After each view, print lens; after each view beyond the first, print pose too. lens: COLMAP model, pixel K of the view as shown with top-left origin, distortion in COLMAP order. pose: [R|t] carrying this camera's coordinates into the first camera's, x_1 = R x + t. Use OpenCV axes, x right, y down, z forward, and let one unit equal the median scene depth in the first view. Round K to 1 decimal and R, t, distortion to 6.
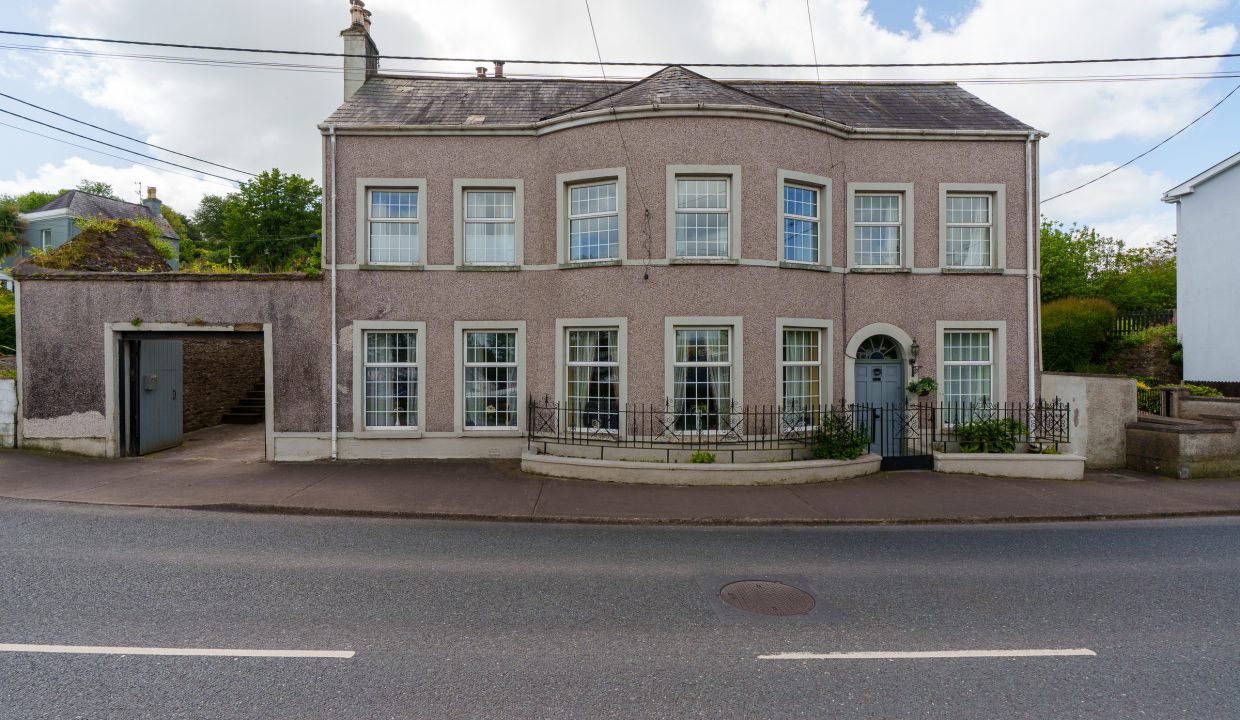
lens RADIAL K [[563.2, 0, 601.7], [0, 563.2, 361.0], [0, 0, 1]] dist [-0.004227, -0.000123]
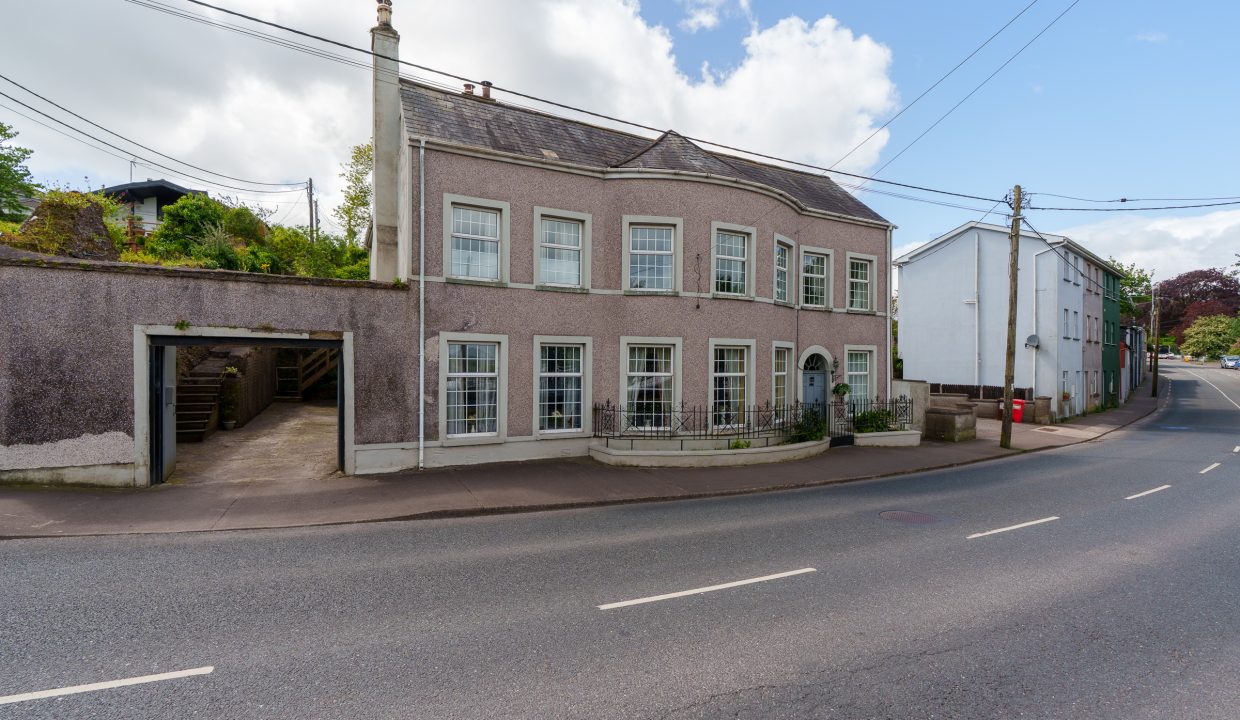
lens RADIAL K [[552.6, 0, 621.6], [0, 552.6, 366.7], [0, 0, 1]] dist [-0.005410, 0.000617]
pose [[0.898980, 0.005637, 0.437953, -0.586858], [-0.007328, 0.999971, 0.002171, -0.013048], [-0.437928, -0.005162, 0.898995, -0.049831]]
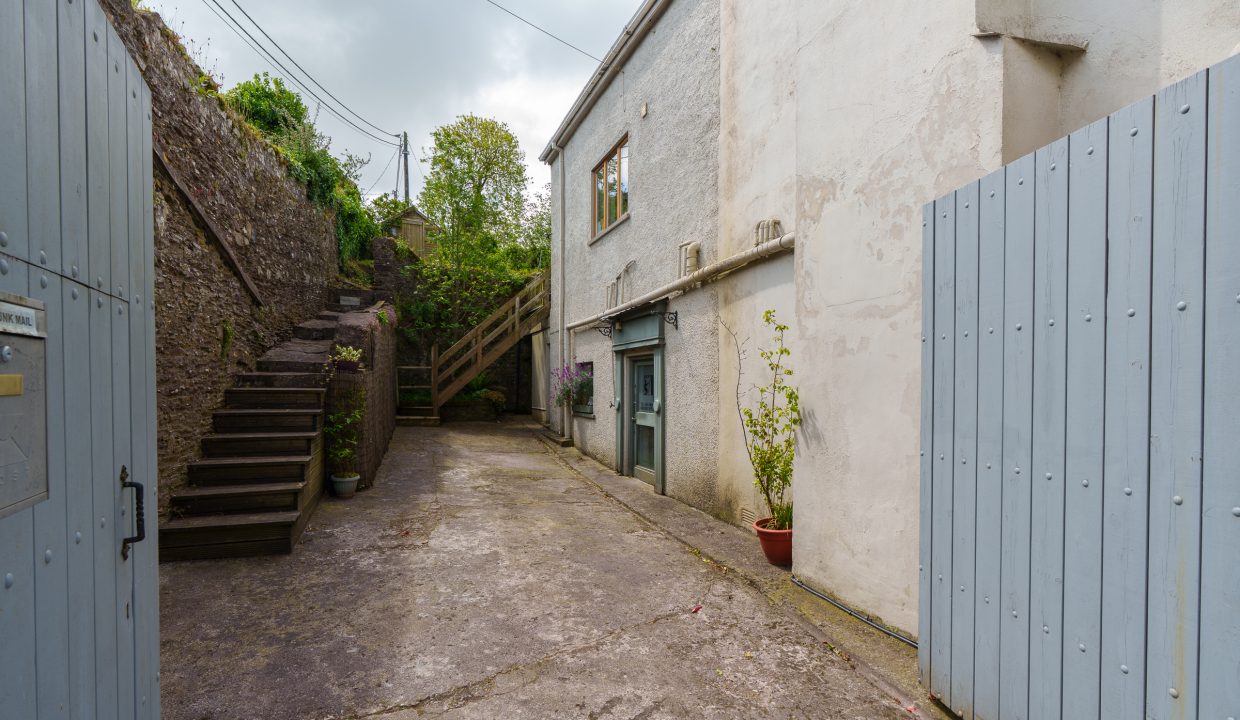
lens RADIAL K [[565.5, 0, 618.1], [0, 565.5, 392.6], [0, 0, 1]] dist [0.005077, 0.000629]
pose [[0.939839, -0.000527, 0.341617, -0.799583], [-0.005206, 0.999861, 0.015866, 0.036361], [-0.341578, -0.016690, 0.939705, 0.968895]]
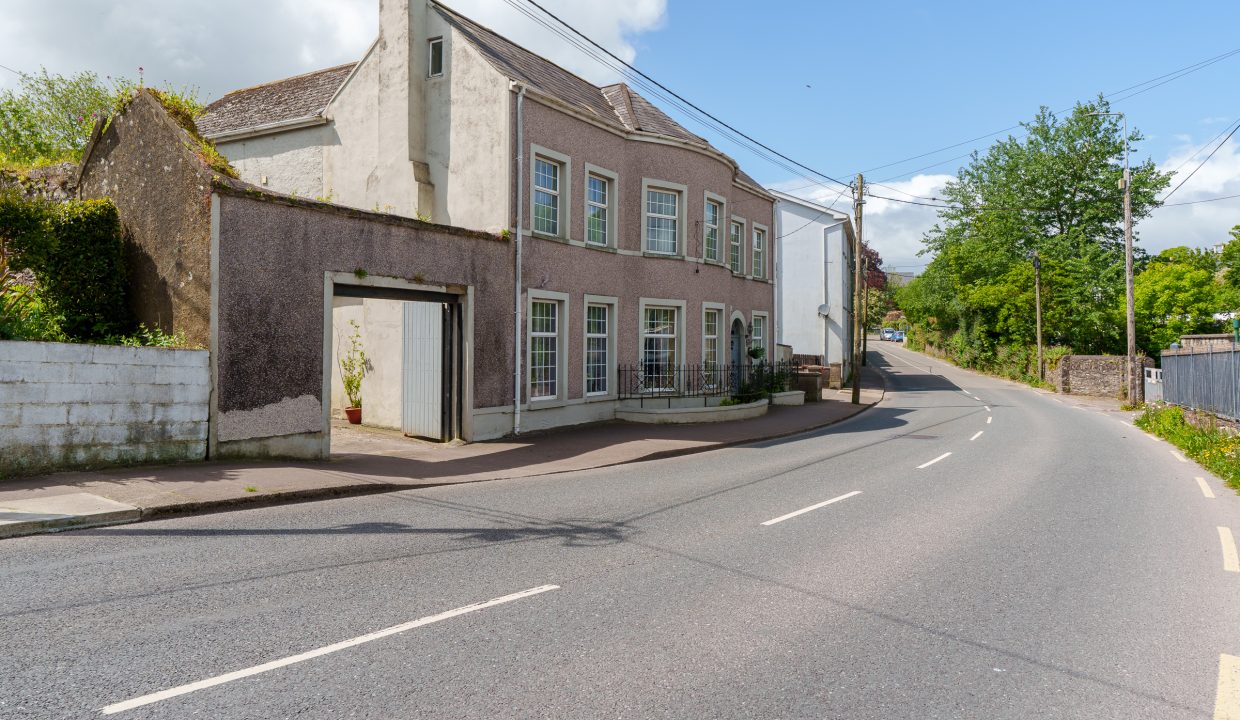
lens RADIAL K [[821.2, 0, 619.0], [0, 821.2, 312.0], [0, 0, 1]] dist [0.004688, 0.000077]
pose [[0.531160, 0.035540, 0.846526, -1.561756], [-0.007111, 0.999272, -0.037491, 0.021088], [-0.847241, 0.013894, 0.531026, 0.117376]]
